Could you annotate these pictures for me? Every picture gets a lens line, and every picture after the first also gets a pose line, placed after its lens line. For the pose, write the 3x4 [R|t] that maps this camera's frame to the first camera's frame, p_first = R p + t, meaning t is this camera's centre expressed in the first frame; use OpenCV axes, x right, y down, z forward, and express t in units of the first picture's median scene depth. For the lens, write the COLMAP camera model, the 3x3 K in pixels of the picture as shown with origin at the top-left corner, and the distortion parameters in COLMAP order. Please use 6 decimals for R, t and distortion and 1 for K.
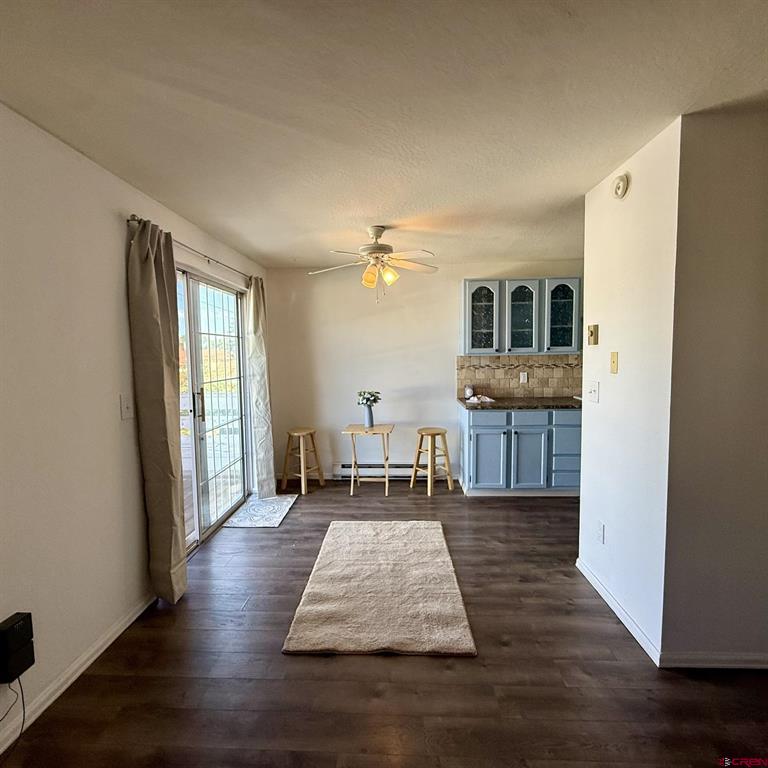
lens RADIAL K [[407.5, 0, 381.4], [0, 407.5, 385.4], [0, 0, 1]] dist [0.000280, -0.000541]
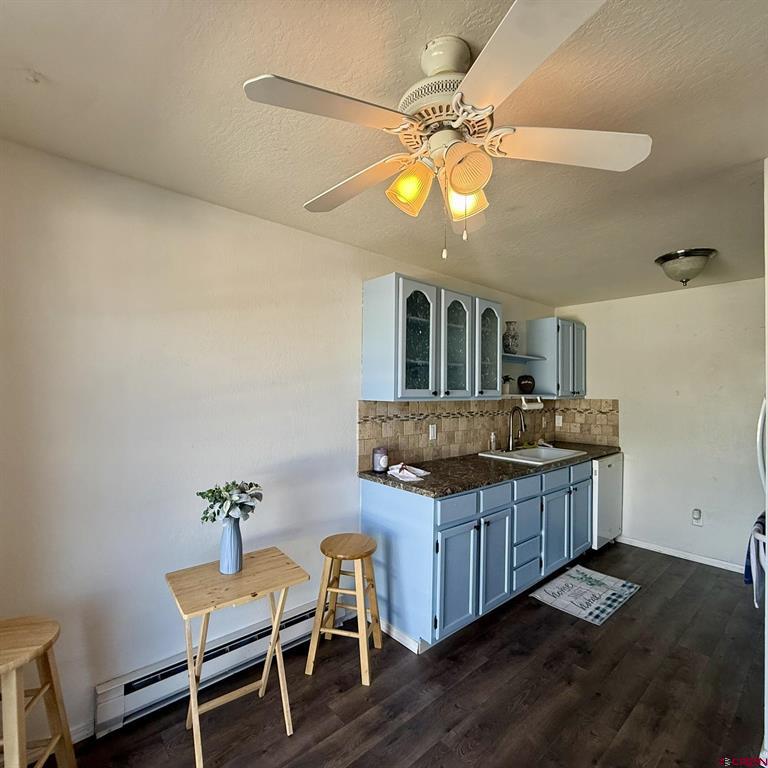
lens RADIAL K [[407.5, 0, 381.4], [0, 407.5, 385.4], [0, 0, 1]] dist [0.000280, -0.000541]
pose [[0.711718, 0.034414, 0.701621, -0.227165], [0.032600, 0.996105, -0.081927, -0.048689], [-0.701708, 0.081182, 0.707824, 0.609361]]
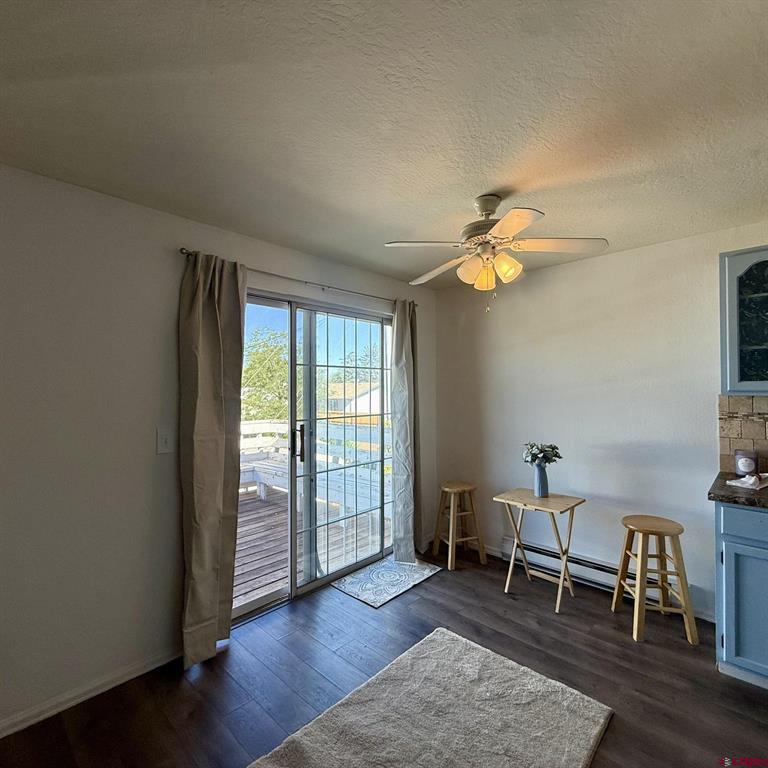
lens RADIAL K [[407.5, 0, 381.4], [0, 407.5, 385.4], [0, 0, 1]] dist [0.000280, -0.000541]
pose [[0.756805, 0.005775, -0.653615, 0.218798], [-0.058135, 0.996593, -0.058509, -0.028744], [0.651050, 0.082278, 0.754563, 0.312436]]
